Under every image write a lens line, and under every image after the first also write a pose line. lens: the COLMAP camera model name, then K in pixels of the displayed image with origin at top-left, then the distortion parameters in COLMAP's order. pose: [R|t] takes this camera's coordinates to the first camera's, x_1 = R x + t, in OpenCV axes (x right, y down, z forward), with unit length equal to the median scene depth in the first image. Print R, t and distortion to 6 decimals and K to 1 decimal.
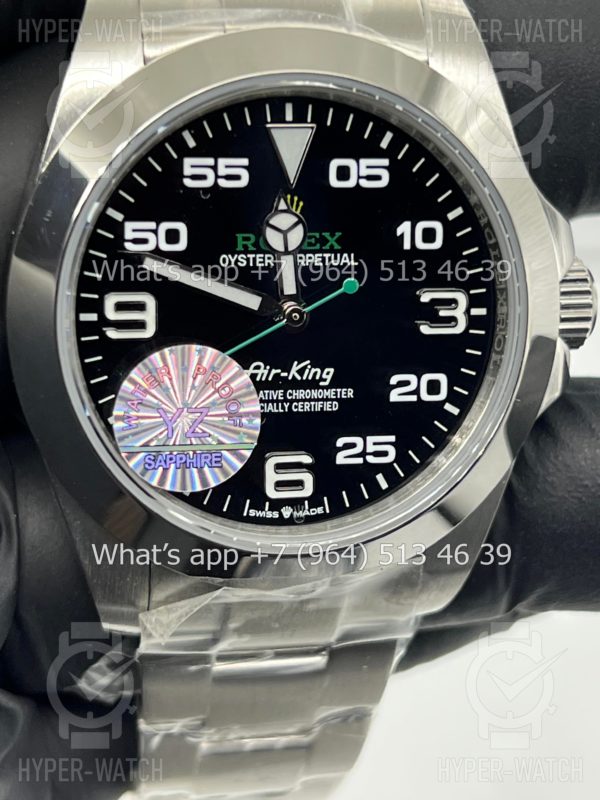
lens RADIAL K [[1929.6, 0, 300.4], [0, 1929.6, 399.7], [0, 0, 1]] dist [0.256531, 0.000000]
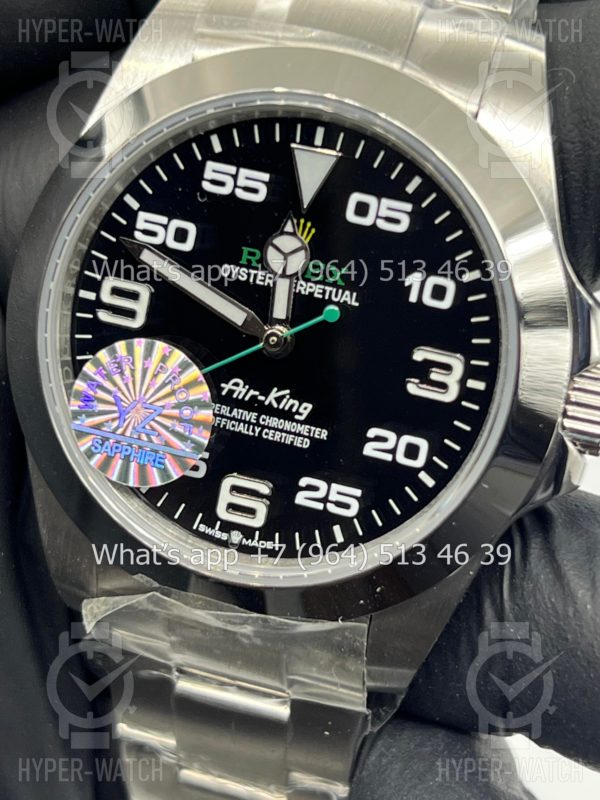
lens RADIAL K [[1929.6, 0, 292.1], [0, 1929.6, 400.9], [0, 0, 1]] dist [0.256531, 0.000000]
pose [[0.875586, 0.230626, -0.424454, 0.419903], [-0.254349, 0.967112, 0.000793, -0.016403], [0.410677, 0.107265, 0.905449, 0.122438]]
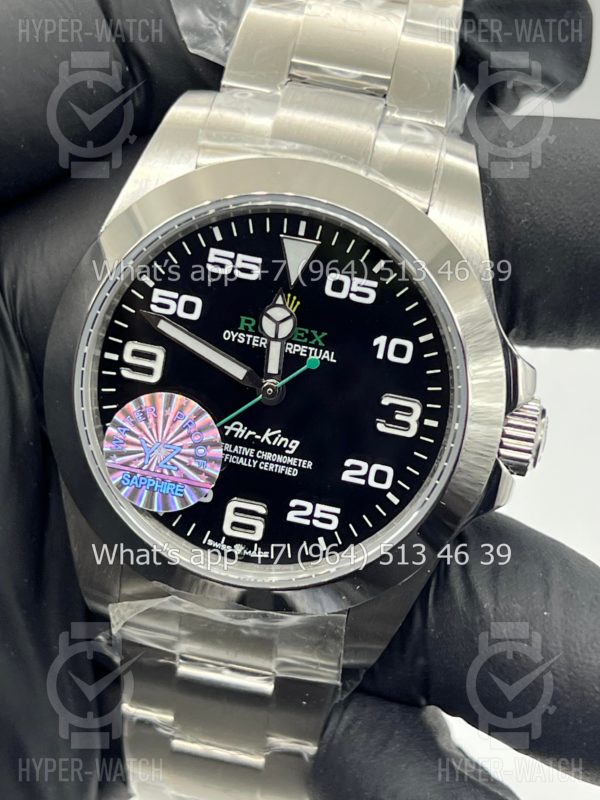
lens RADIAL K [[1929.6, 0, 300.8], [0, 1929.6, 401.5], [0, 0, 1]] dist [0.256531, 0.000000]
pose [[0.930862, 0.213578, -0.296446, 0.372330], [-0.229058, 0.973245, -0.018075, -0.019039], [0.284655, 0.084728, 0.954878, -0.154894]]
